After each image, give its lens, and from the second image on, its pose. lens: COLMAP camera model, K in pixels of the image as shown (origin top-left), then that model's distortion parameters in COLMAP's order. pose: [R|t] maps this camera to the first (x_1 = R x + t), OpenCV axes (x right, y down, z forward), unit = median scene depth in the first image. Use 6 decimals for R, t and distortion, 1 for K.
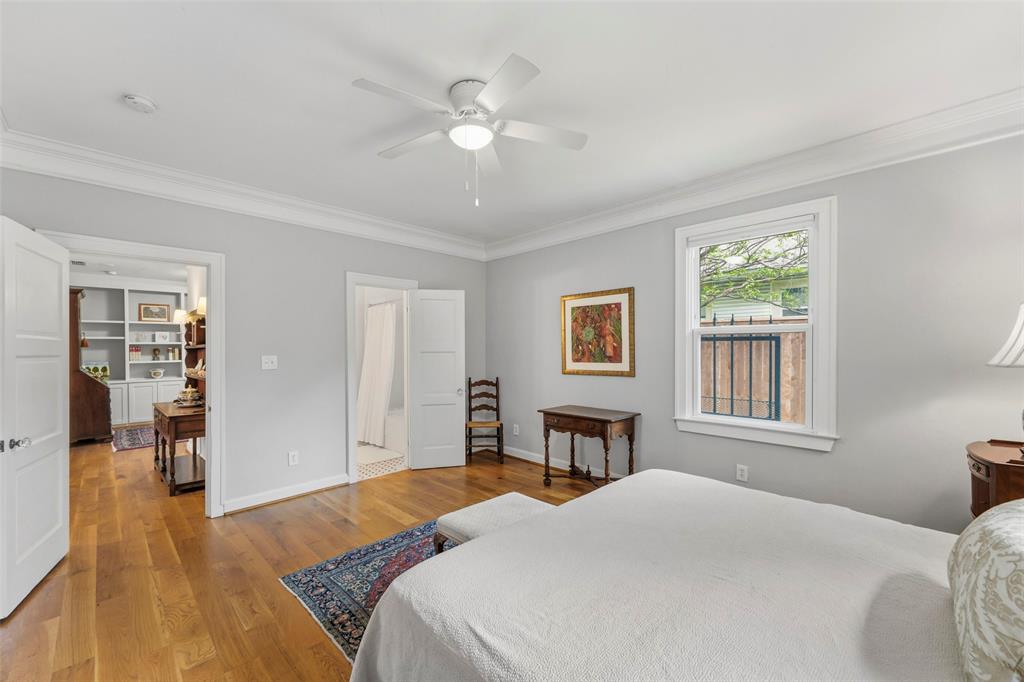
lens RADIAL K [[408.3, 0, 496.8], [0, 408.3, 348.9], [0, 0, 1]] dist [0.003928, -0.001117]
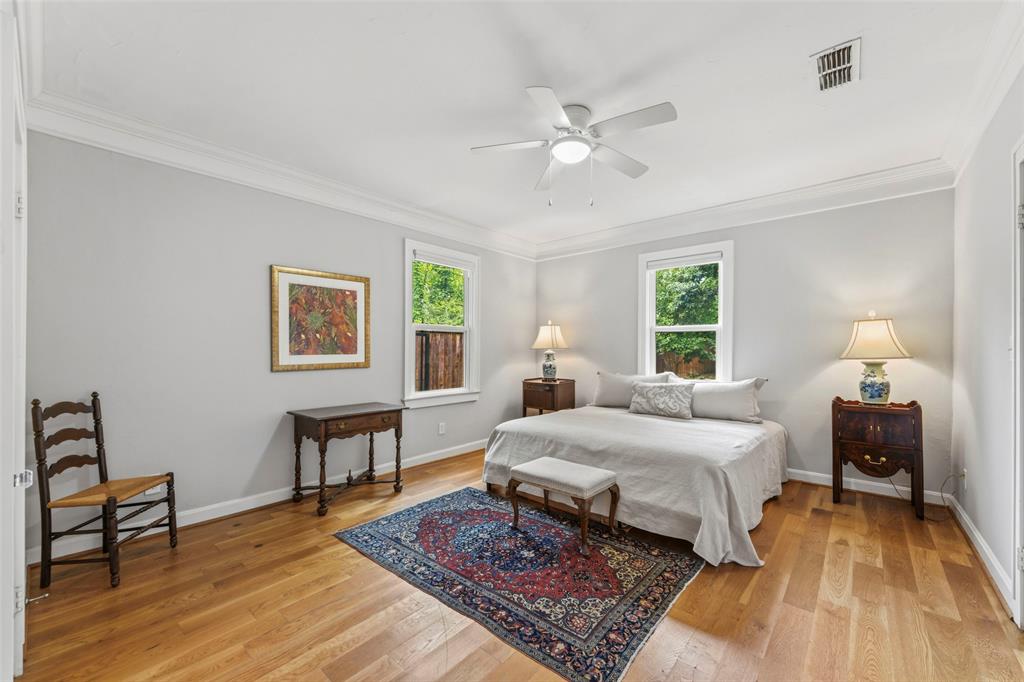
lens RADIAL K [[408.3, 0, 515.1], [0, 408.3, 343.0], [0, 0, 1]] dist [0.003928, -0.001117]
pose [[-0.090898, 0.022056, 0.995616, -0.656527], [0.003391, 0.999756, -0.021838, 0.029700], [-0.995854, 0.001392, -0.090950, 0.690665]]
